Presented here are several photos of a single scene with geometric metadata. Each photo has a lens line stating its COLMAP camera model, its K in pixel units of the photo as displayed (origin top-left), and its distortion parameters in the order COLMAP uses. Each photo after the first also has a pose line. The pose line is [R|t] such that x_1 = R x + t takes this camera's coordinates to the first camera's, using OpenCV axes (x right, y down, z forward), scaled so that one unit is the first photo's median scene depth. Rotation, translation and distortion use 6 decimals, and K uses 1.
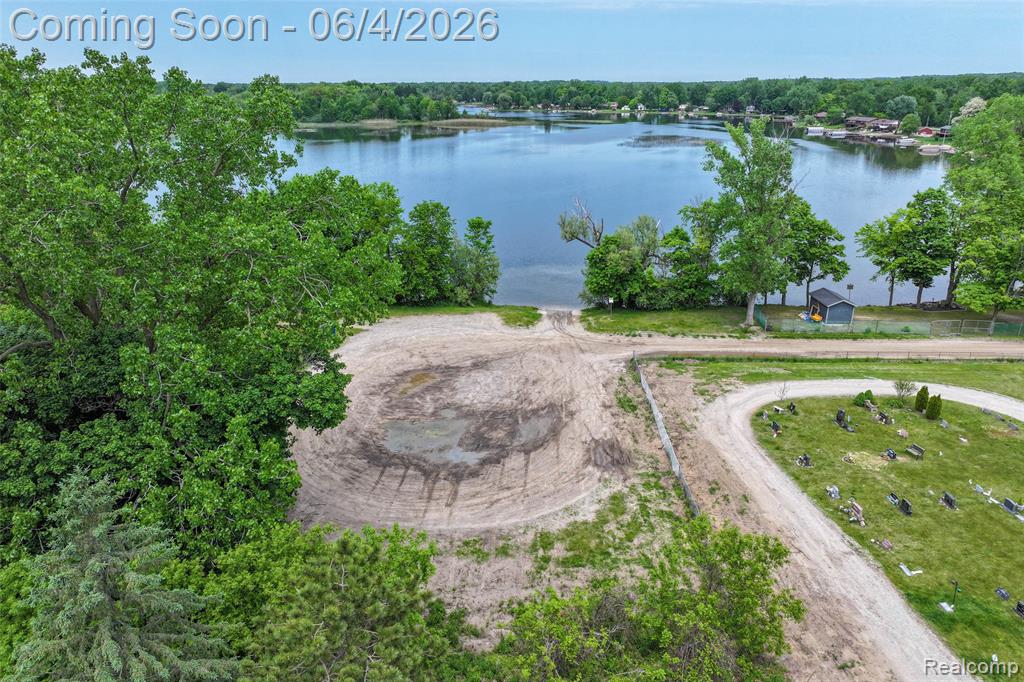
lens RADIAL K [[720.5, 0, 508.7], [0, 720.5, 341.0], [0, 0, 1]] dist [0.000079, 0.017287]
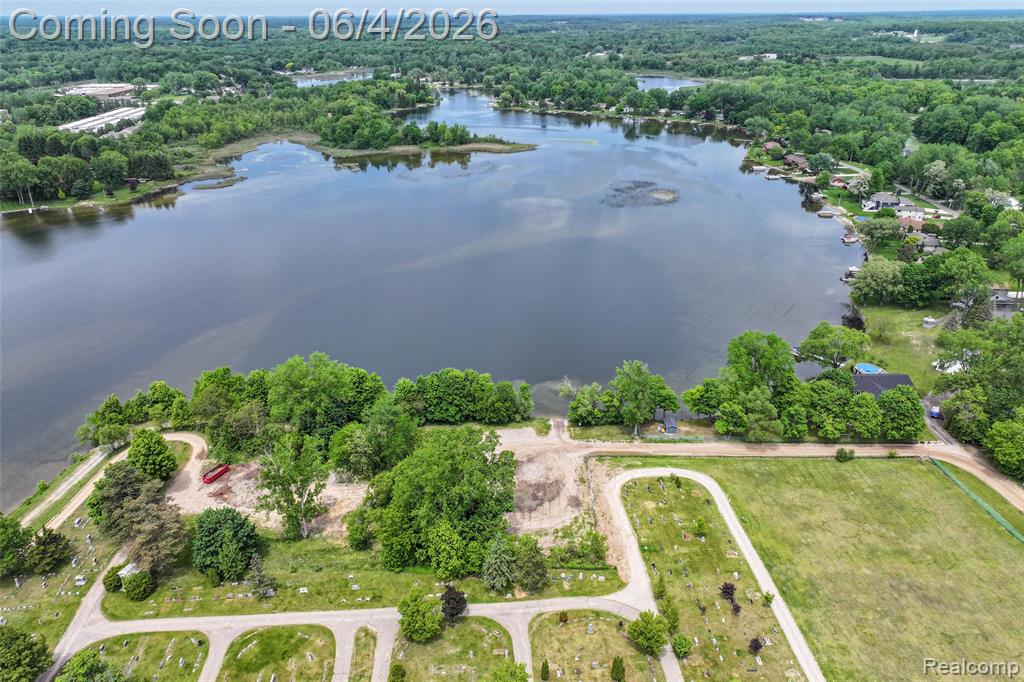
lens RADIAL K [[720.5, 0, 514.6], [0, 720.5, 341.2], [0, 0, 1]] dist [0.000079, 0.017287]
pose [[0.999836, -0.004049, 0.017656, -0.151237], [0.002498, 0.996208, 0.086971, -0.680837], [-0.017941, -0.086913, 0.996054, -1.745963]]
